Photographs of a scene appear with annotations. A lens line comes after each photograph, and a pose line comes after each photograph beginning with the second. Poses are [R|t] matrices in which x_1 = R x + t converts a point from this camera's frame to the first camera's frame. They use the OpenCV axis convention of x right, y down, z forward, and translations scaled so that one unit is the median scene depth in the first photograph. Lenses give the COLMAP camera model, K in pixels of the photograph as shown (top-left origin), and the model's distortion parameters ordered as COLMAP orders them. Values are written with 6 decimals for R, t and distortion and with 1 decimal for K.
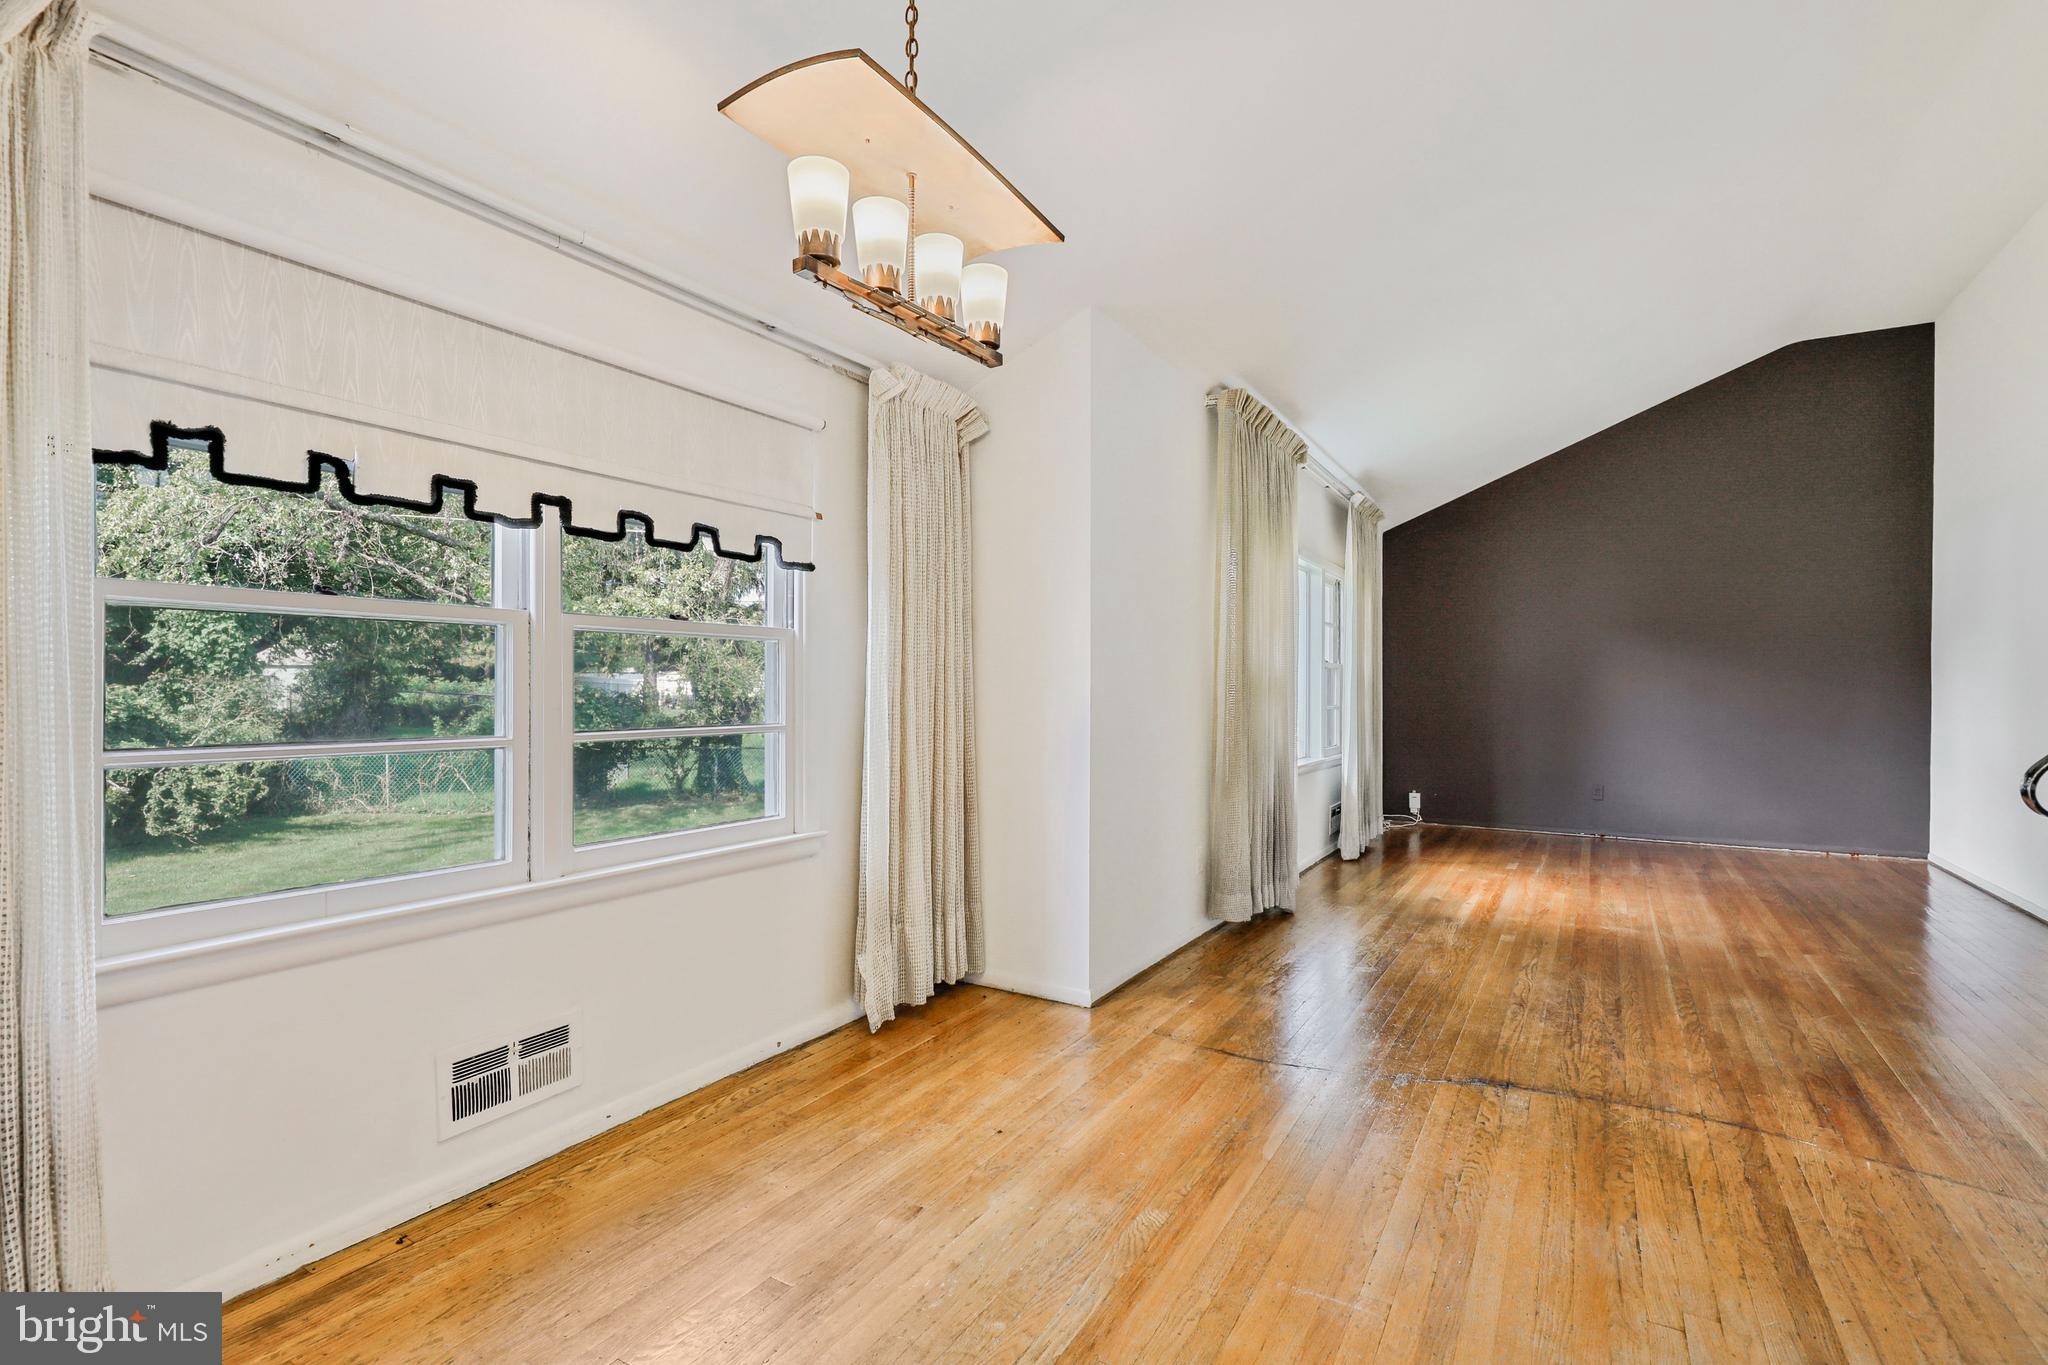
lens RADIAL K [[957.7, 0, 1024.7], [0, 957.7, 685.8], [0, 0, 1]] dist [-0.004714, 0.001485]
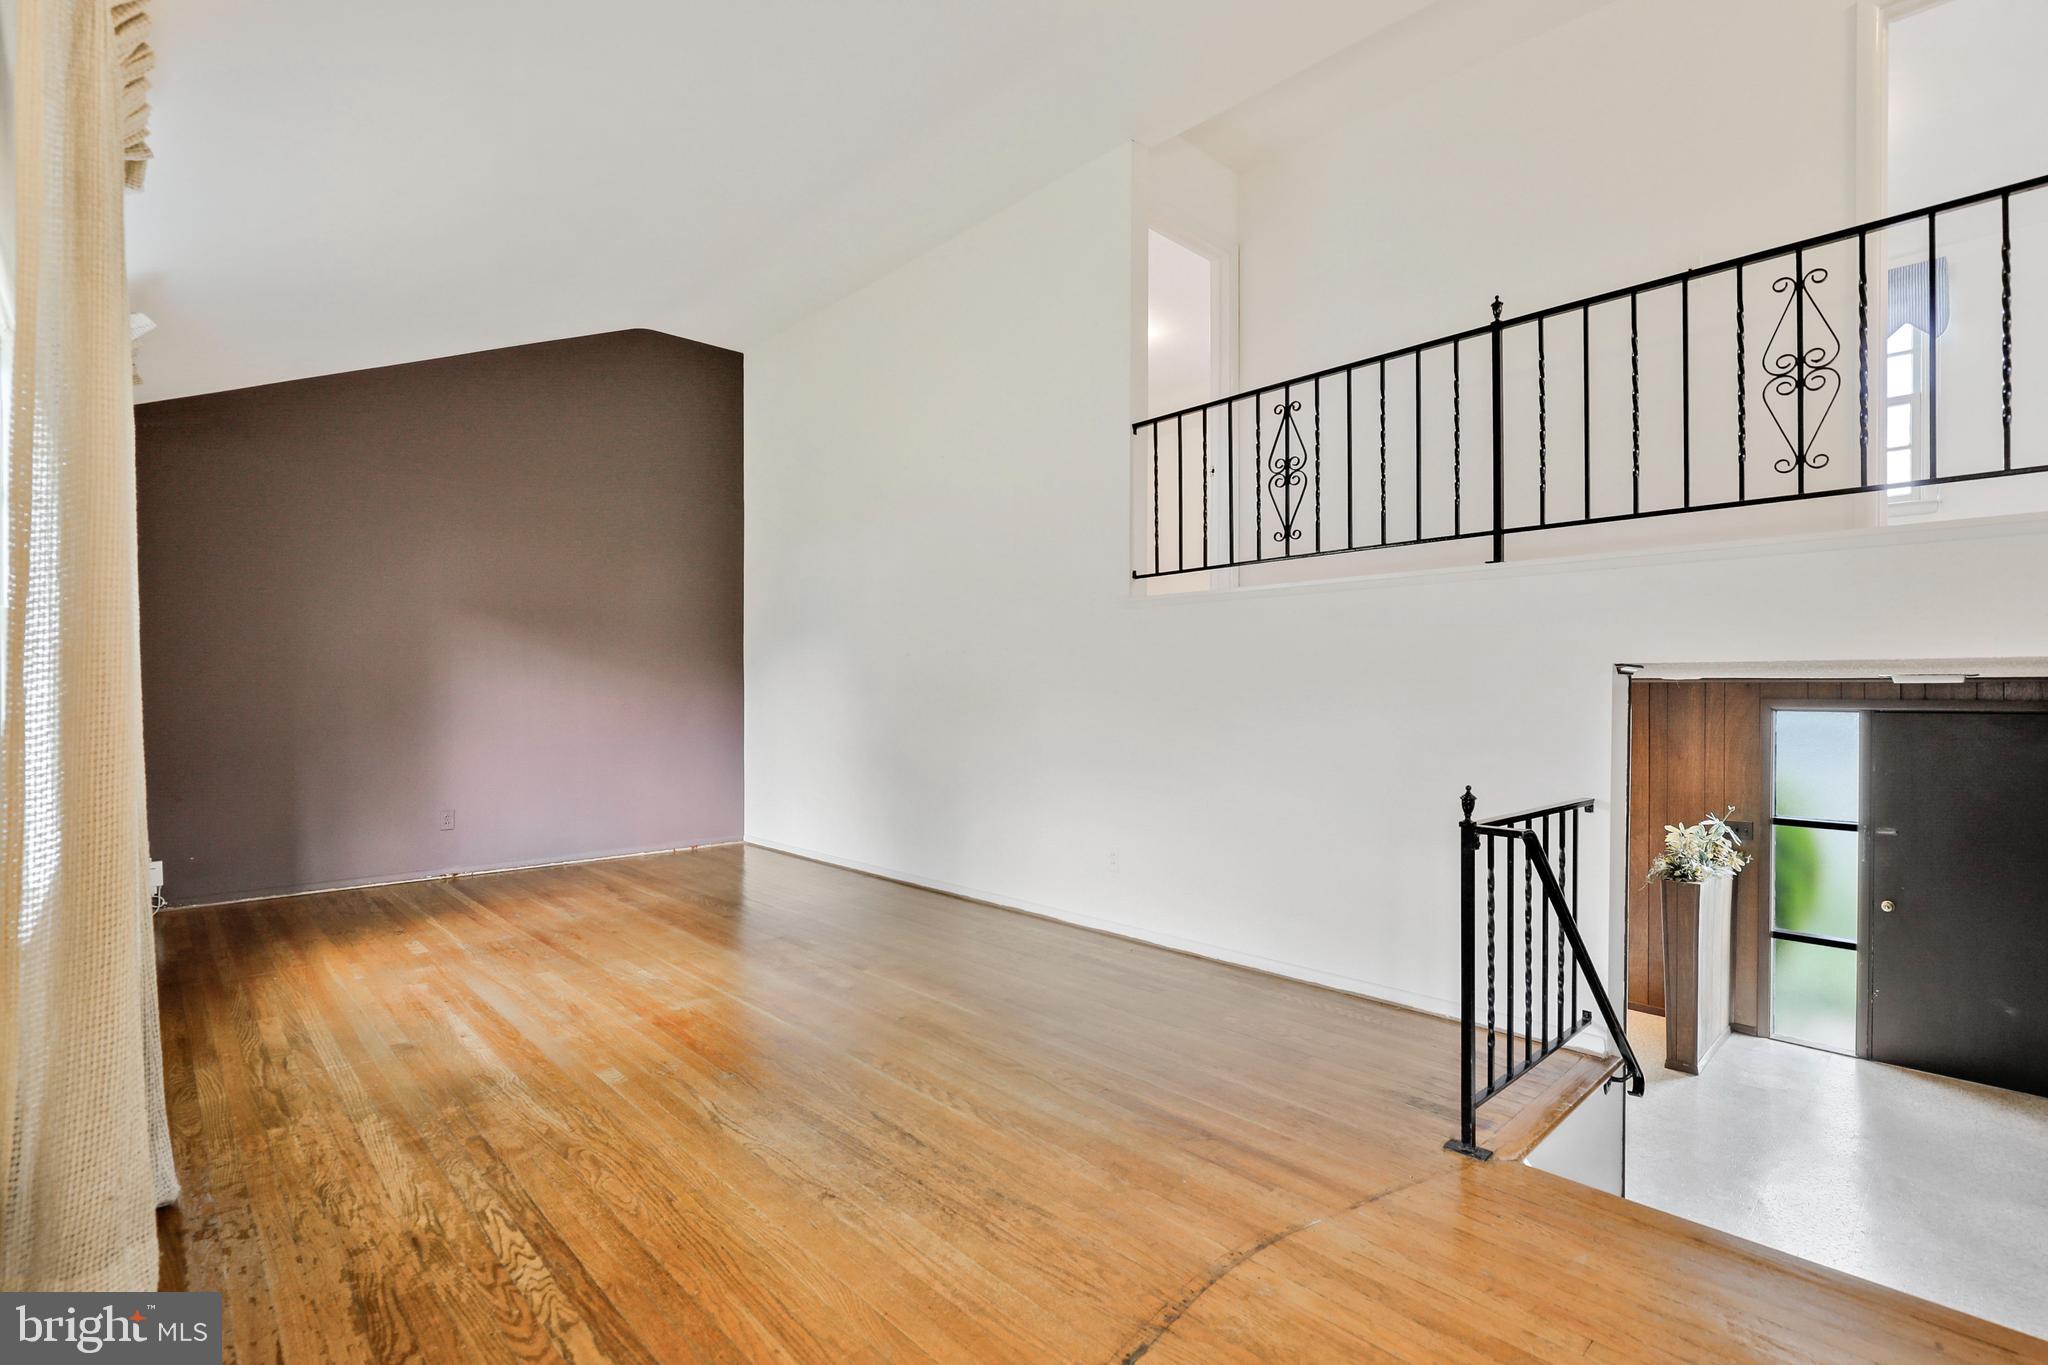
lens RADIAL K [[957.7, 0, 1072.6], [0, 957.7, 701.8], [0, 0, 1]] dist [-0.004714, 0.001485]
pose [[0.273327, -0.025804, 0.961575, -0.047064], [0.003923, 0.999662, 0.025711, -0.012322], [-0.961913, -0.003256, 0.273335, 0.765045]]
